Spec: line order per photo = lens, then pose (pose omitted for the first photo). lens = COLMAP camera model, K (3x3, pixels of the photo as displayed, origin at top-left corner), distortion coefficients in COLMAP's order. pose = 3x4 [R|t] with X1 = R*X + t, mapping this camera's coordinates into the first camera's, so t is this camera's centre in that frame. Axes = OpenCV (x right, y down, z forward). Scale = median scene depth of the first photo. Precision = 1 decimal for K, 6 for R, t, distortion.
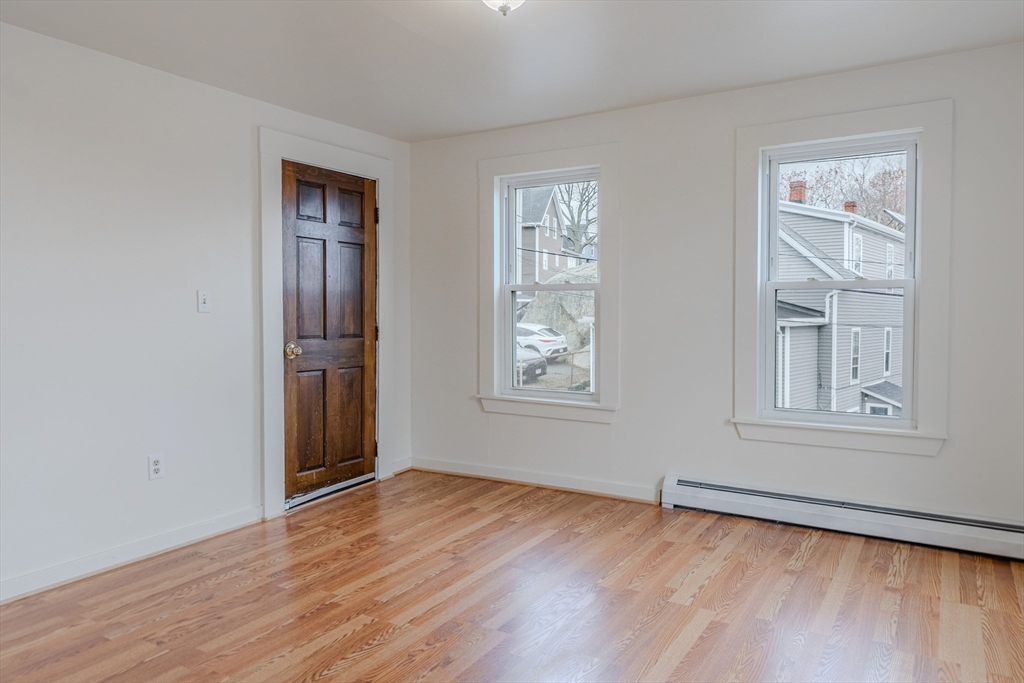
lens RADIAL K [[700.3, 0, 512.2], [0, 700.3, 337.8], [0, 0, 1]] dist [0.006259, -0.001584]
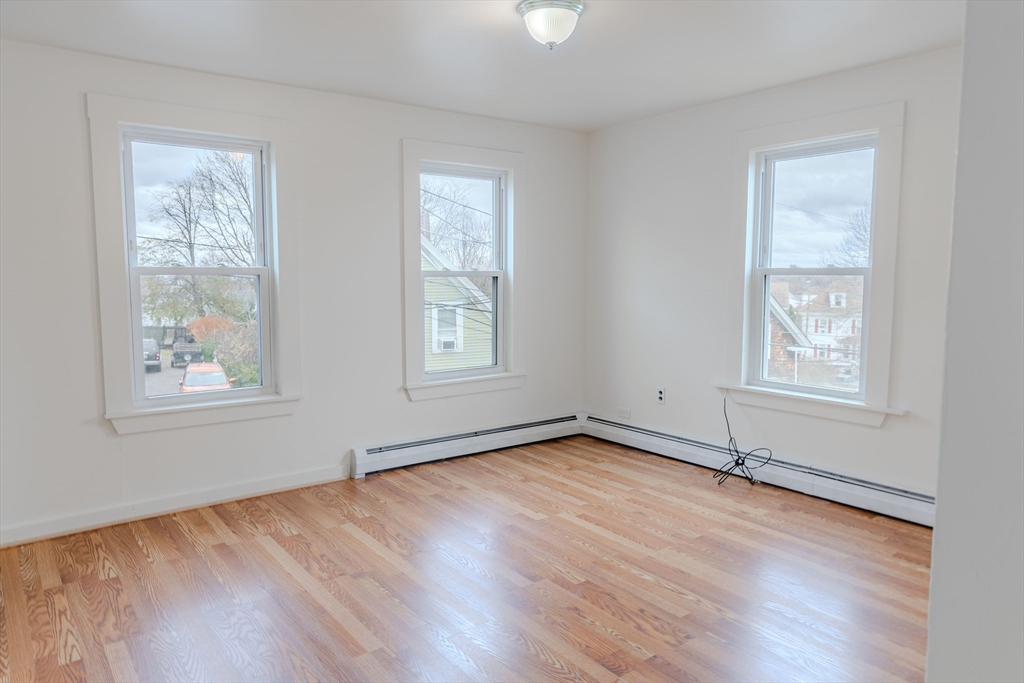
lens RADIAL K [[700.3, 0, 517.3], [0, 700.3, 343.4], [0, 0, 1]] dist [0.006259, -0.001584]
pose [[0.356858, -0.100012, 0.928789, -0.819133], [0.036388, 0.994986, 0.093159, -0.069580], [-0.933449, 0.000552, 0.358708, 0.456603]]
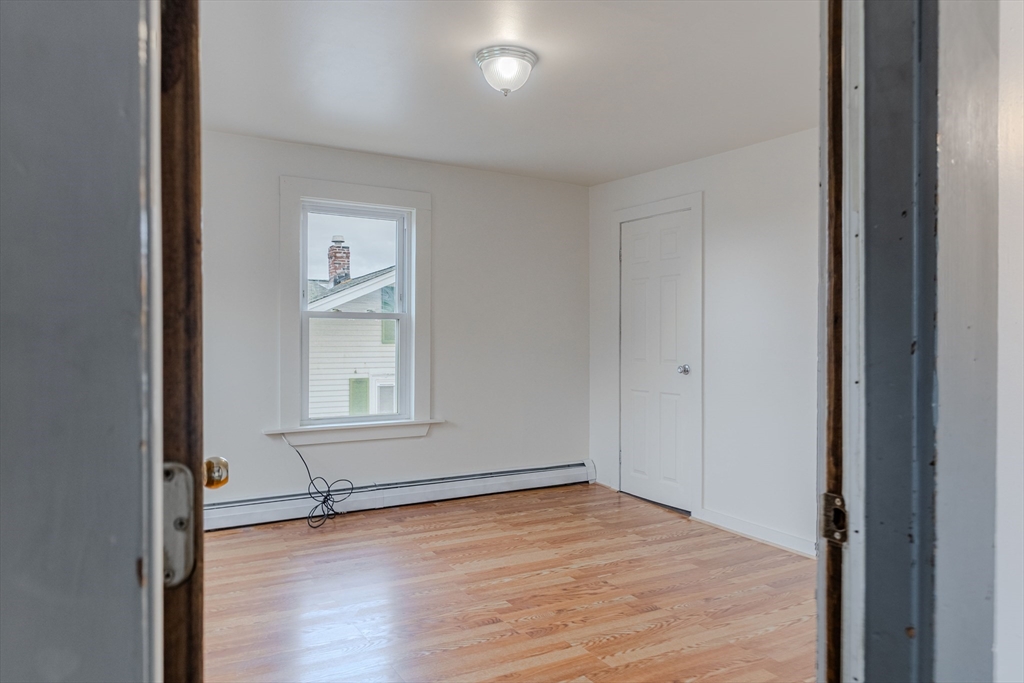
lens RADIAL K [[700.3, 0, 511.2], [0, 700.3, 338.7], [0, 0, 1]] dist [0.006259, -0.001584]
pose [[-0.890192, -0.007479, 0.455524, -0.413607], [0.008536, 0.999416, 0.033089, -0.059248], [-0.455505, 0.033344, -0.889608, 1.503623]]
